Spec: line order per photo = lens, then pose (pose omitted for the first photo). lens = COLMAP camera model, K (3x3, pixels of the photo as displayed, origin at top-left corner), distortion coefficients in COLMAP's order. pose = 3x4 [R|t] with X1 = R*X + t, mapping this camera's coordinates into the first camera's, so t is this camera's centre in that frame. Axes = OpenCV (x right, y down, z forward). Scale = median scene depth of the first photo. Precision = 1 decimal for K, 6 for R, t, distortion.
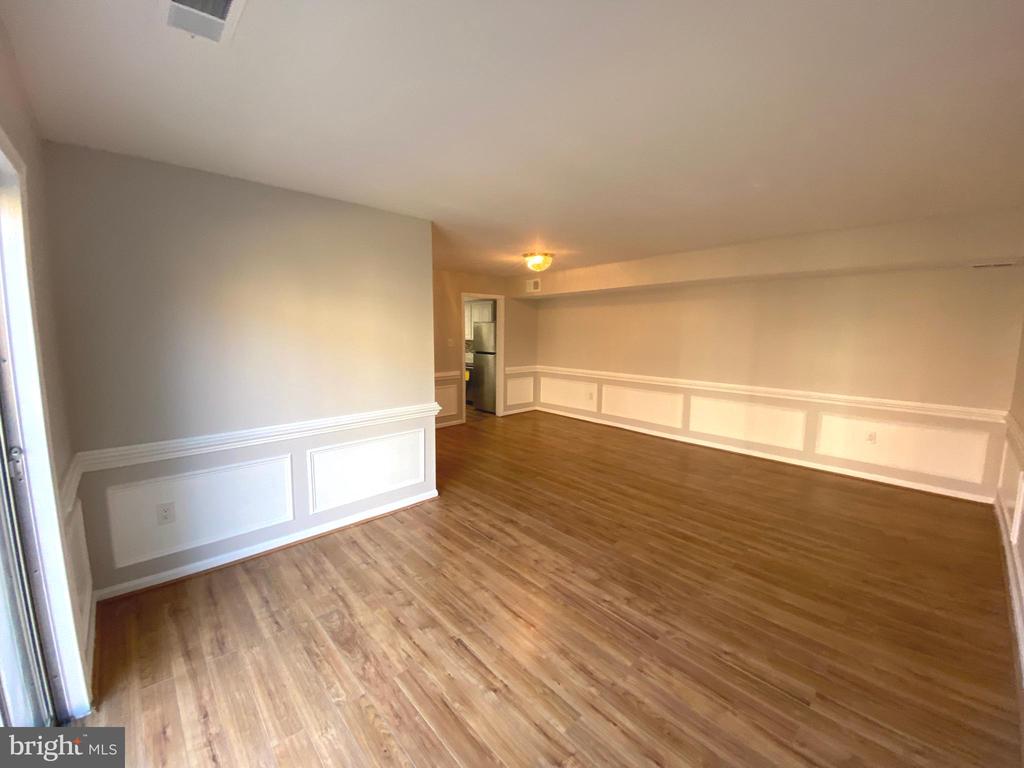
lens RADIAL K [[417.8, 0, 512.0], [0, 417.8, 384.0], [0, 0, 1]] dist [0.018024, -0.019566]
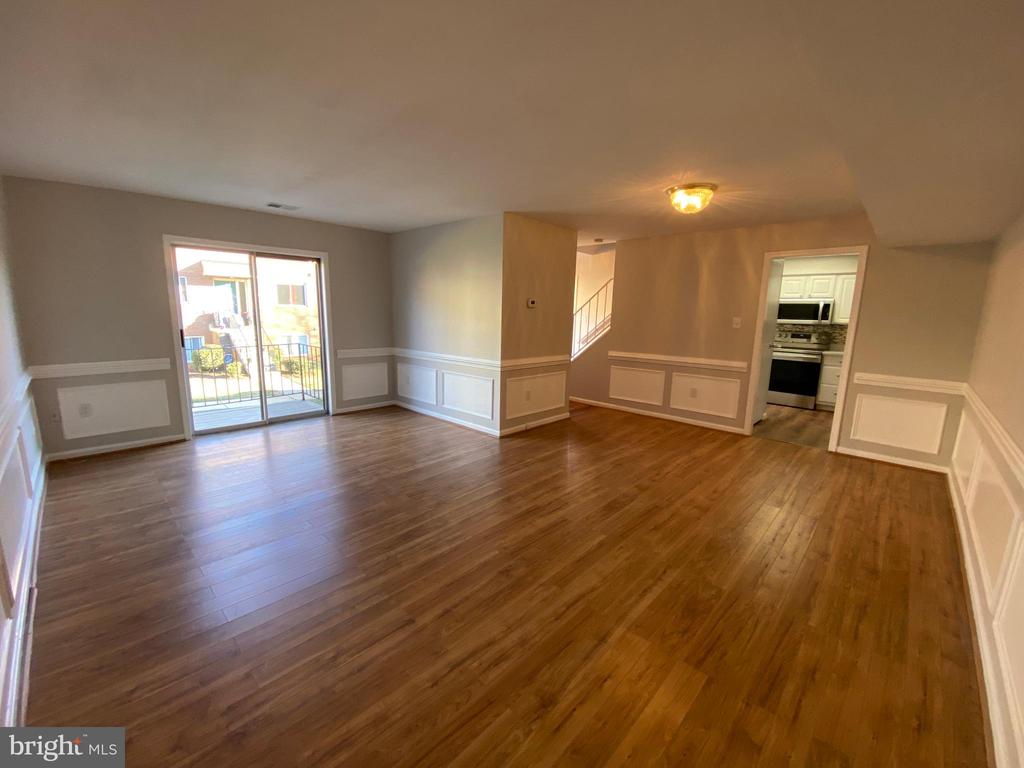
lens RADIAL K [[417.8, 0, 512.0], [0, 417.8, 384.0], [0, 0, 1]] dist [0.018024, -0.019566]
pose [[0.050649, 0.172646, -0.983681, 1.164834], [-0.146315, 0.975601, 0.163694, -0.107625], [0.987941, 0.135636, 0.074673, 1.054827]]
